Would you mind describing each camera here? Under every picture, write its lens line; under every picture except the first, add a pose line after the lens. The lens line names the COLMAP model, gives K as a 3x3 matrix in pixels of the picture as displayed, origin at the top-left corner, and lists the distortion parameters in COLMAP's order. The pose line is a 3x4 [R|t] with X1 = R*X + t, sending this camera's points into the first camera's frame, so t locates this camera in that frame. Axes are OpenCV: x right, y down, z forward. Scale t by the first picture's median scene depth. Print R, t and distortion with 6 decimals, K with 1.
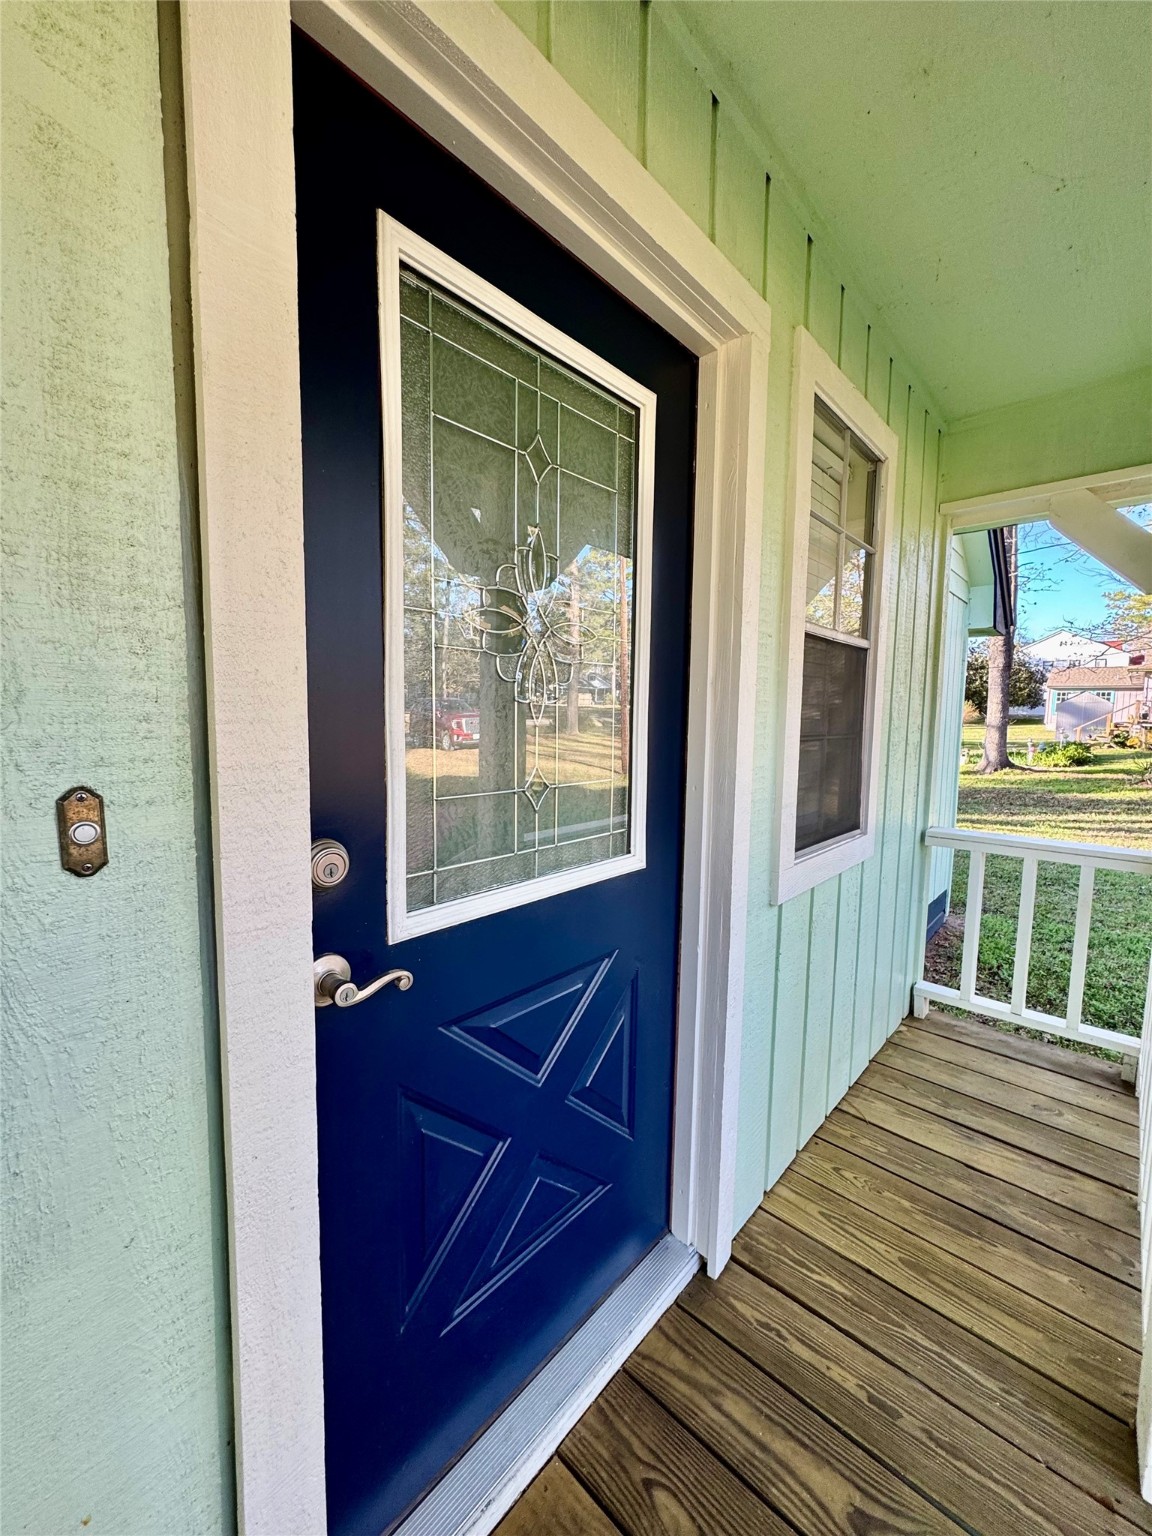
lens RADIAL K [[609.2, 0, 579.5], [0, 609.2, 770.4], [0, 0, 1]] dist [-0.003684, 0.000359]
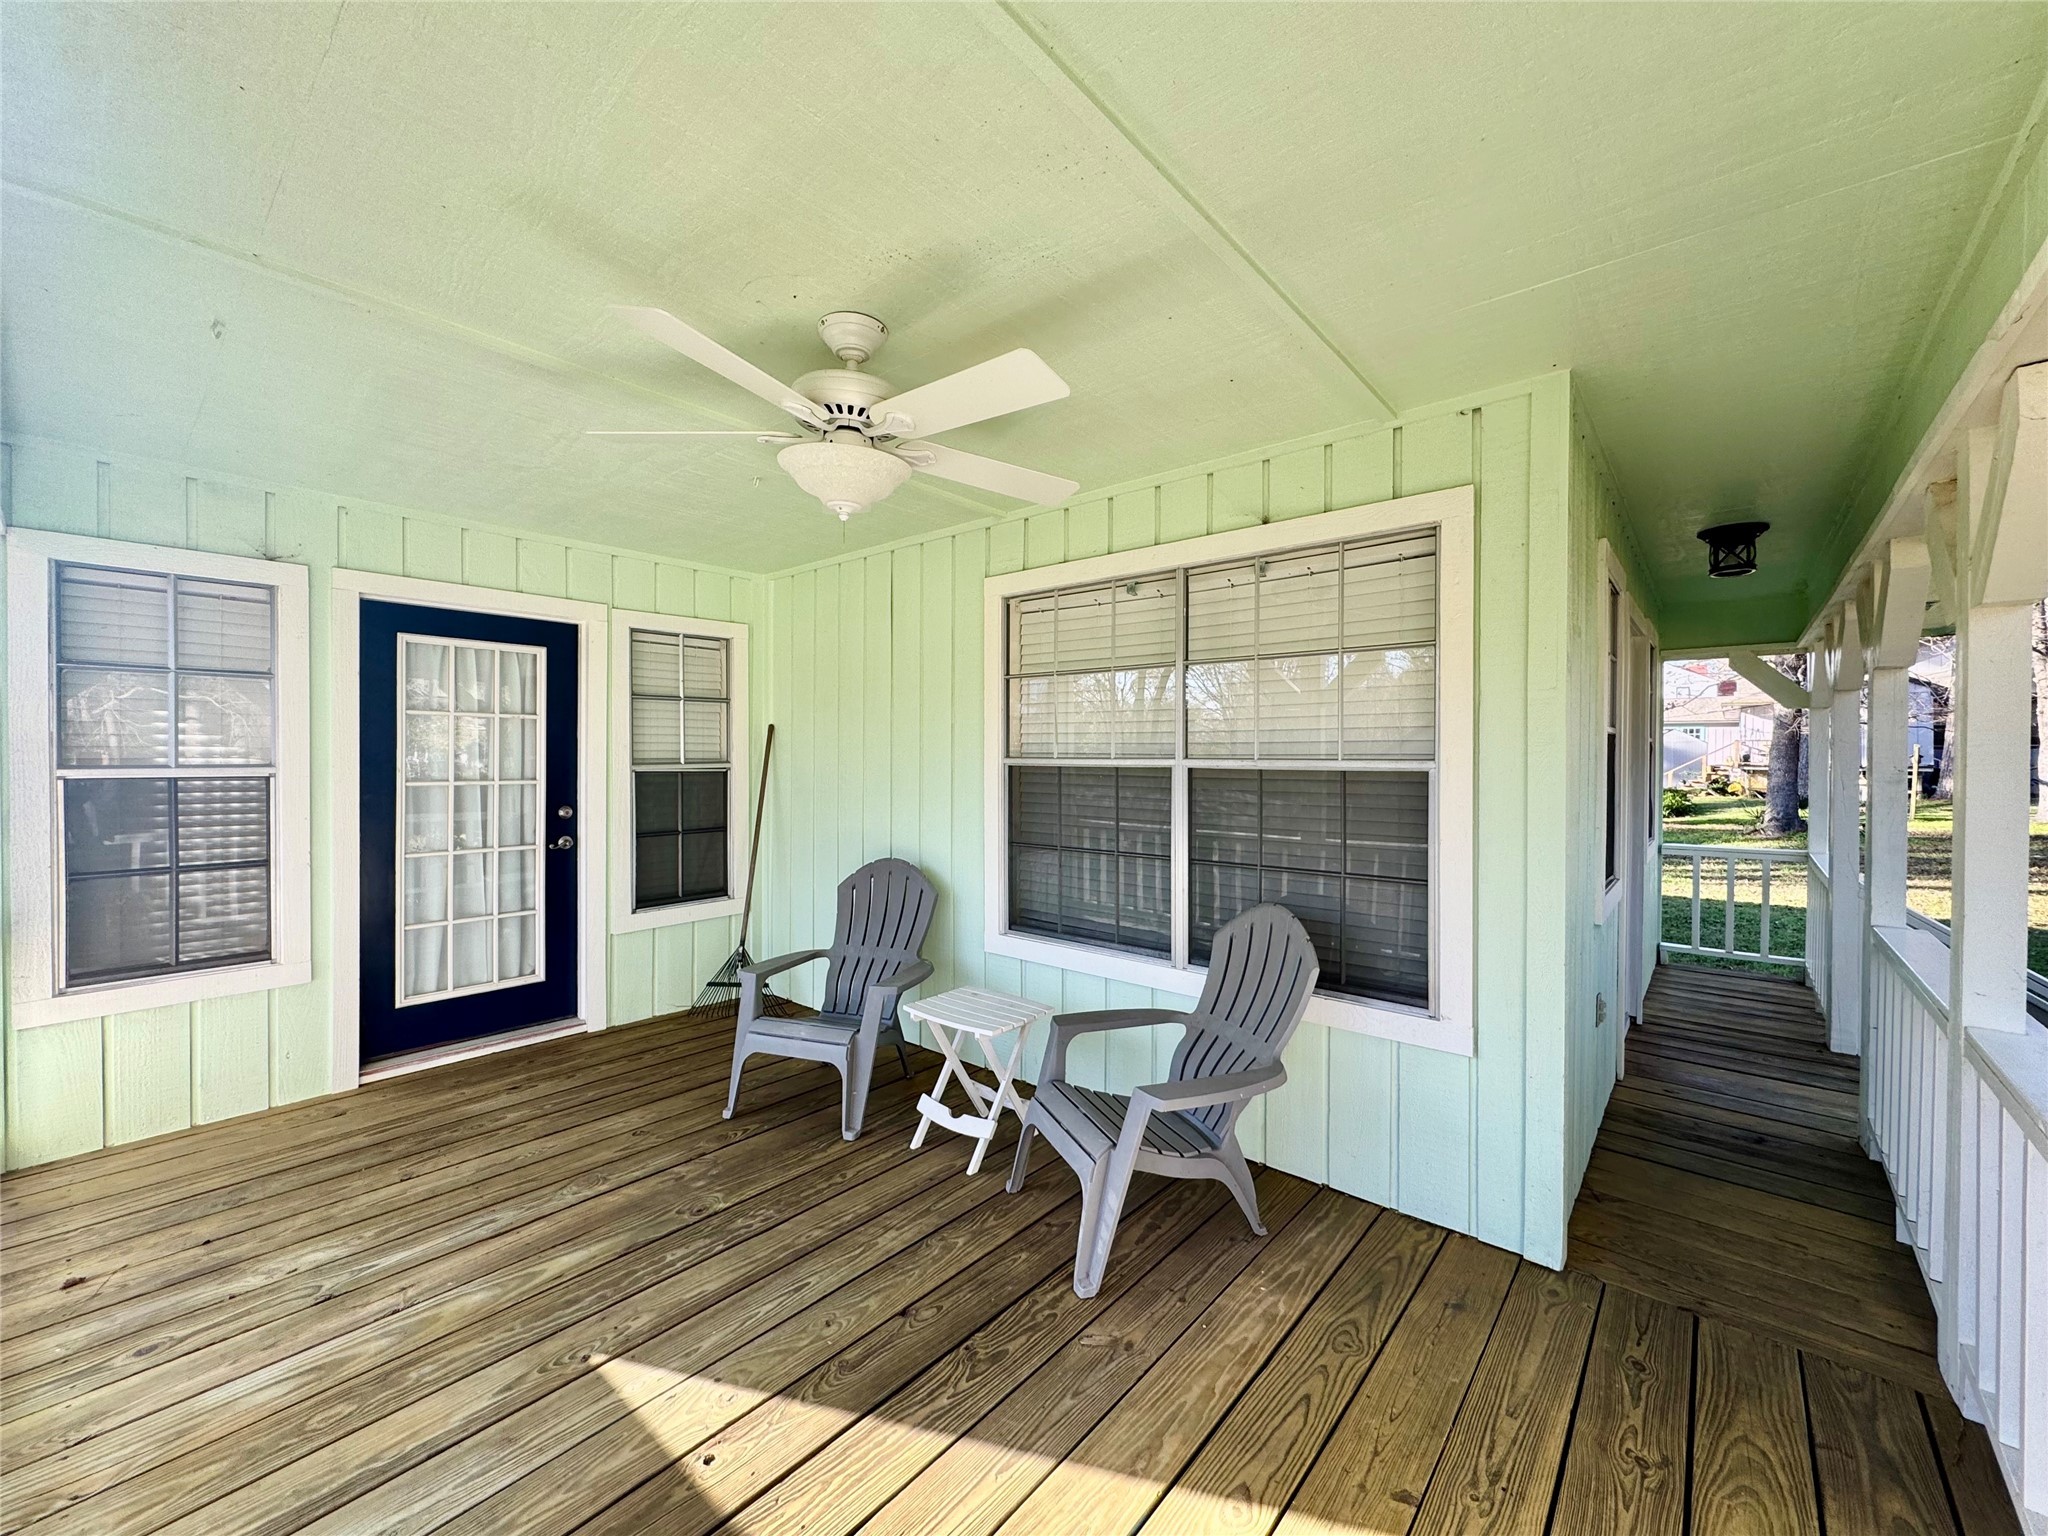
lens RADIAL K [[812.3, 0, 1023.0], [0, 812.3, 762.9], [0, 0, 1]] dist [-0.003684, 0.000359]
pose [[0.999656, -0.006186, 0.025474, -0.123669], [0.008325, 0.996368, -0.084748, 0.006334], [-0.024857, 0.084931, 0.996077, -0.116701]]
